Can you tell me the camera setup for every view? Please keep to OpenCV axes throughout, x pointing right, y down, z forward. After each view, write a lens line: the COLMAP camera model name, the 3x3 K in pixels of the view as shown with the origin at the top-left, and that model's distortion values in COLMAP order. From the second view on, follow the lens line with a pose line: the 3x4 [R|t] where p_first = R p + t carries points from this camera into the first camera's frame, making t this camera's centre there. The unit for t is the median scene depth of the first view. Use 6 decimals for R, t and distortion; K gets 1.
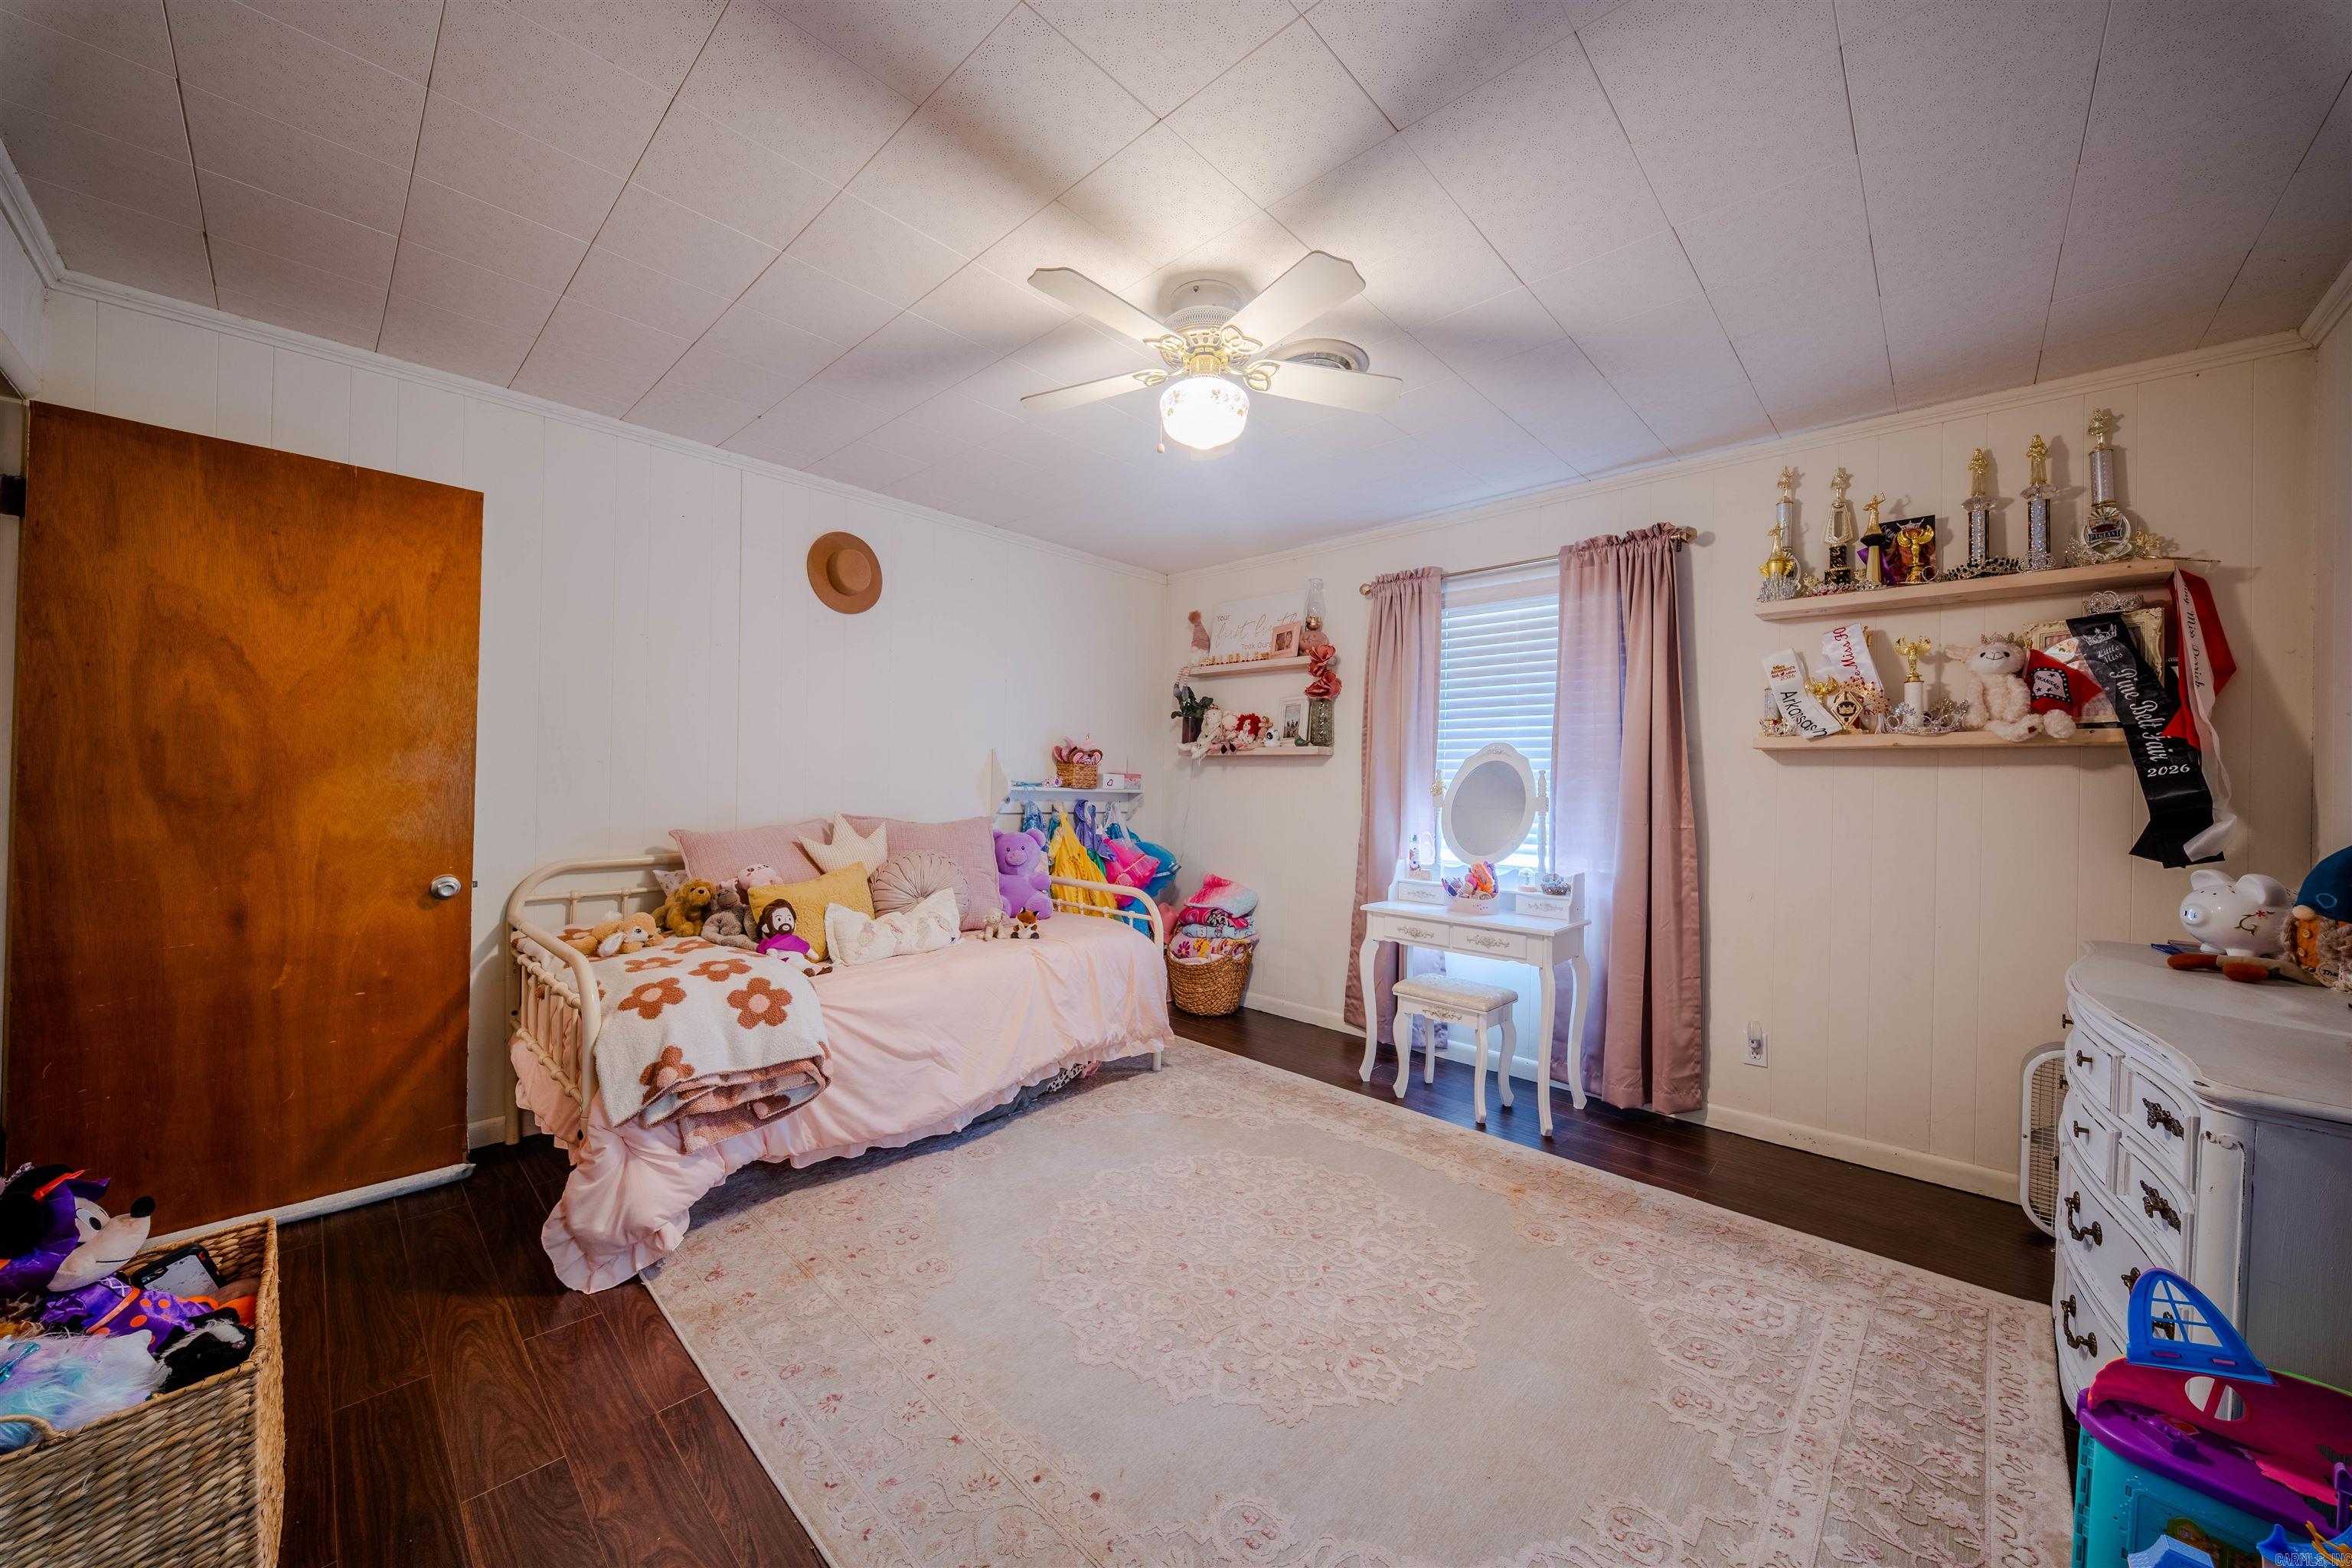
lens RADIAL K [[822.7, 0, 1176.7], [0, 822.7, 787.1], [0, 0, 1]] dist [-0.002776, -0.000143]
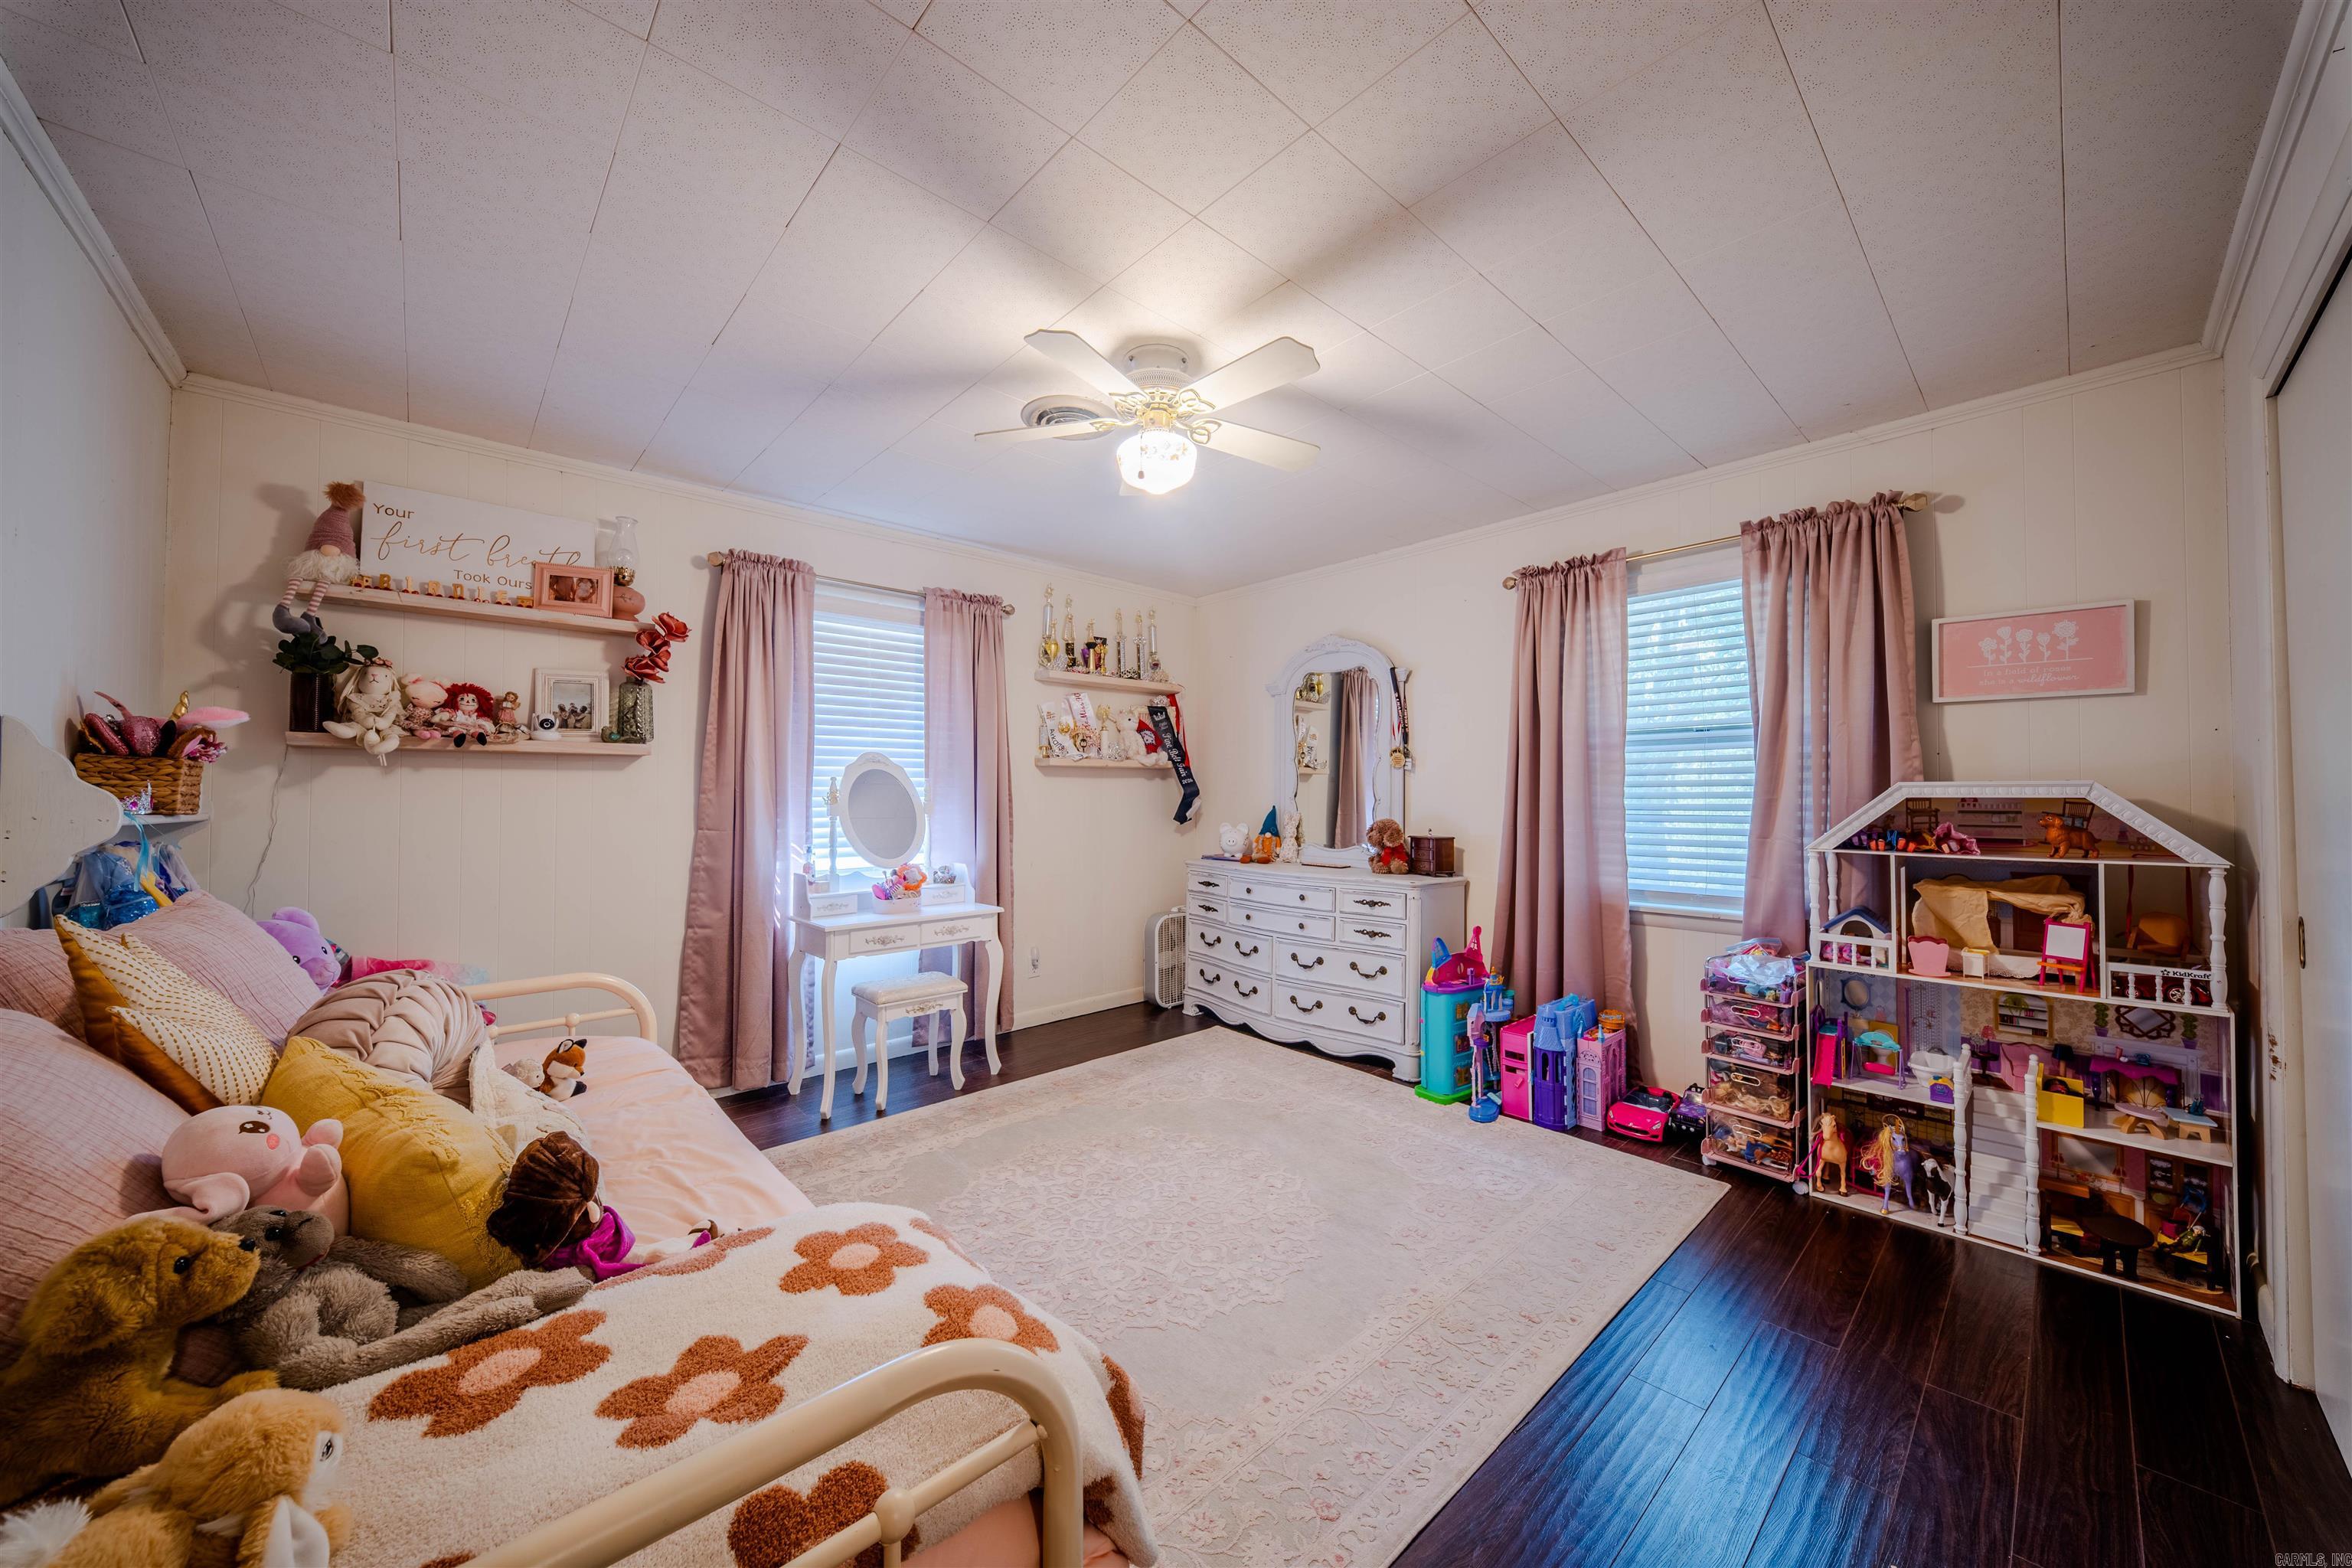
lens RADIAL K [[822.7, 0, 1177.3], [0, 822.7, 782.7], [0, 0, 1]] dist [-0.002776, -0.000143]
pose [[0.064667, -0.013945, 0.997809, -0.668326], [-0.001687, 0.999899, 0.014084, -0.030961], [-0.997905, -0.002594, 0.064637, 0.557054]]
